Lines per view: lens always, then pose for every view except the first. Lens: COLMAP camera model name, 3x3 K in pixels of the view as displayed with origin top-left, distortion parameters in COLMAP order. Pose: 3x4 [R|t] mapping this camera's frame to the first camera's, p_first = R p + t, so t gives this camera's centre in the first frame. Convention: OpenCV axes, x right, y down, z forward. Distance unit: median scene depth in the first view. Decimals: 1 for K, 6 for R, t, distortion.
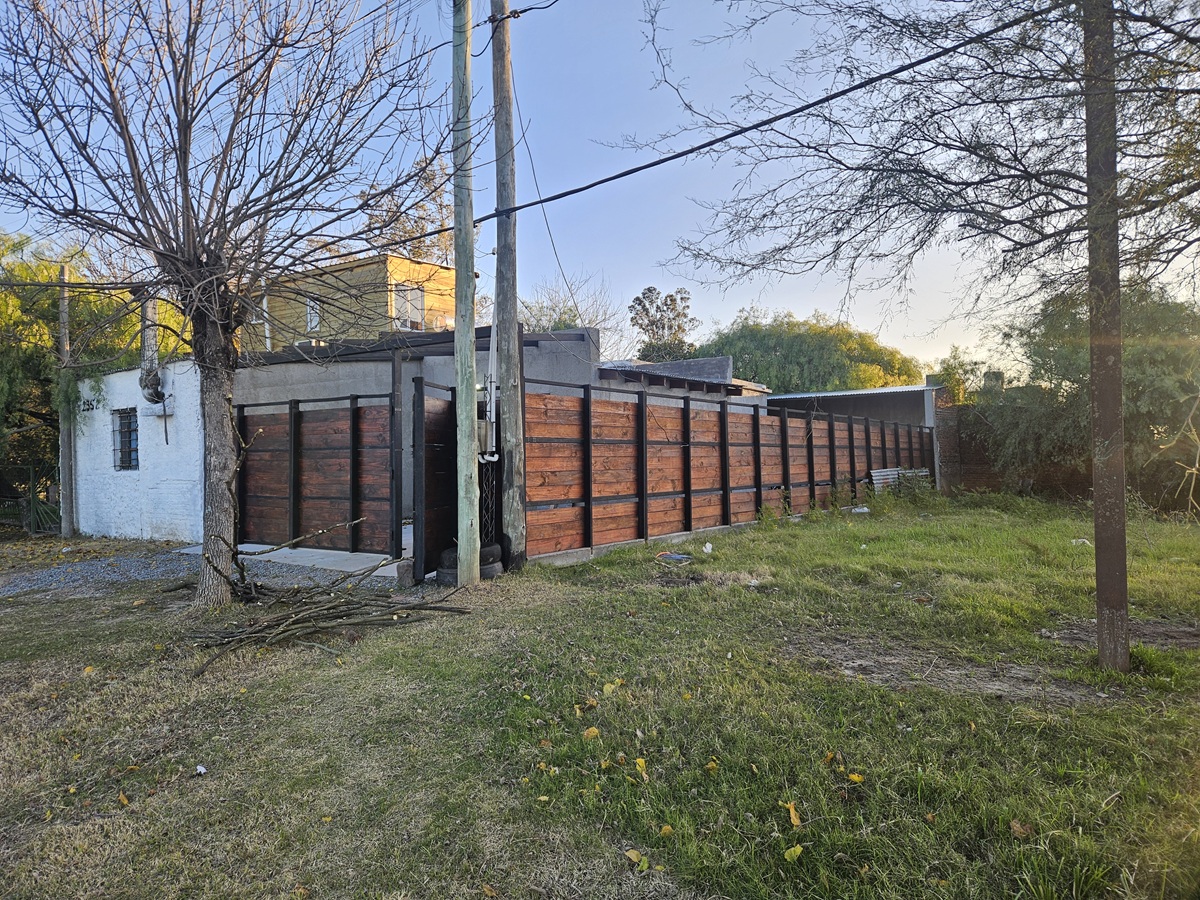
lens RADIAL K [[791.6, 0, 600.7], [0, 791.6, 440.4], [0, 0, 1]] dist [0.041087, -0.004832]
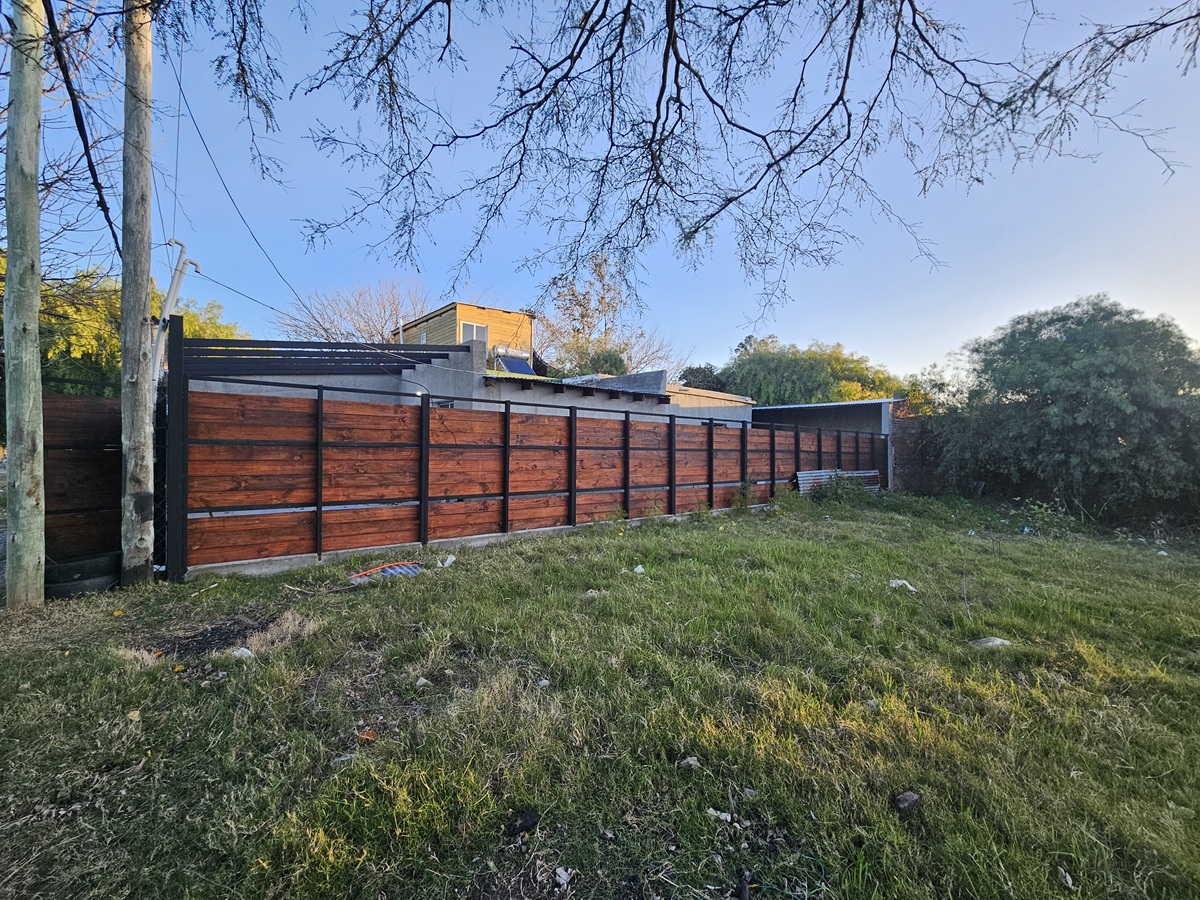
lens RADIAL K [[499.6, 0, 594.9], [0, 499.6, 453.5], [0, 0, 1]] dist [-0.003287, 0.001237]
pose [[0.970488, 0.030133, -0.239260, 0.246309], [-0.021658, 0.999044, 0.037971, -0.009629], [0.240176, -0.031669, 0.970213, 0.264350]]
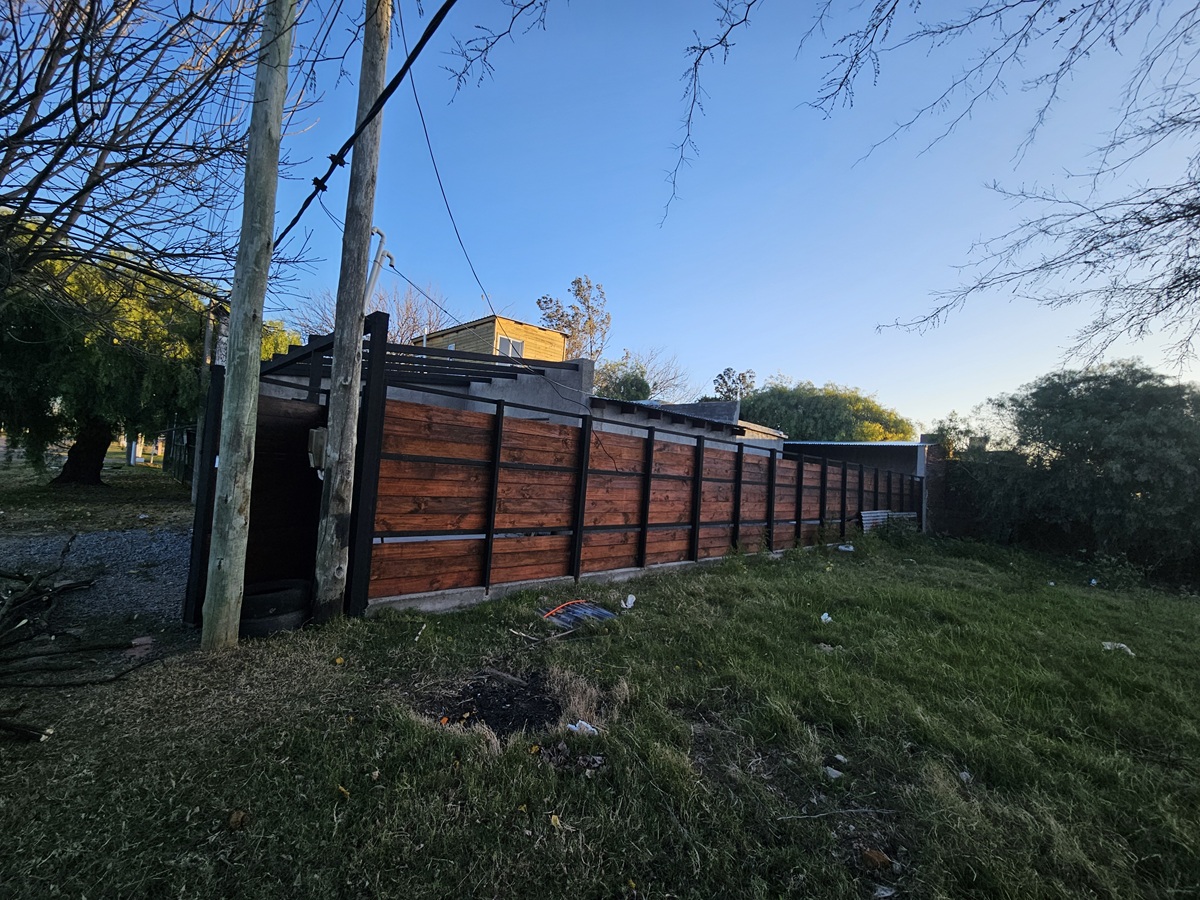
lens RADIAL K [[499.6, 0, 603.3], [0, 499.6, 454.9], [0, 0, 1]] dist [-0.003287, 0.001237]
pose [[0.981553, 0.079990, -0.173655, 0.105297], [-0.082194, 0.996601, -0.005524, -0.008746], [0.172623, 0.019695, 0.984791, 0.258895]]
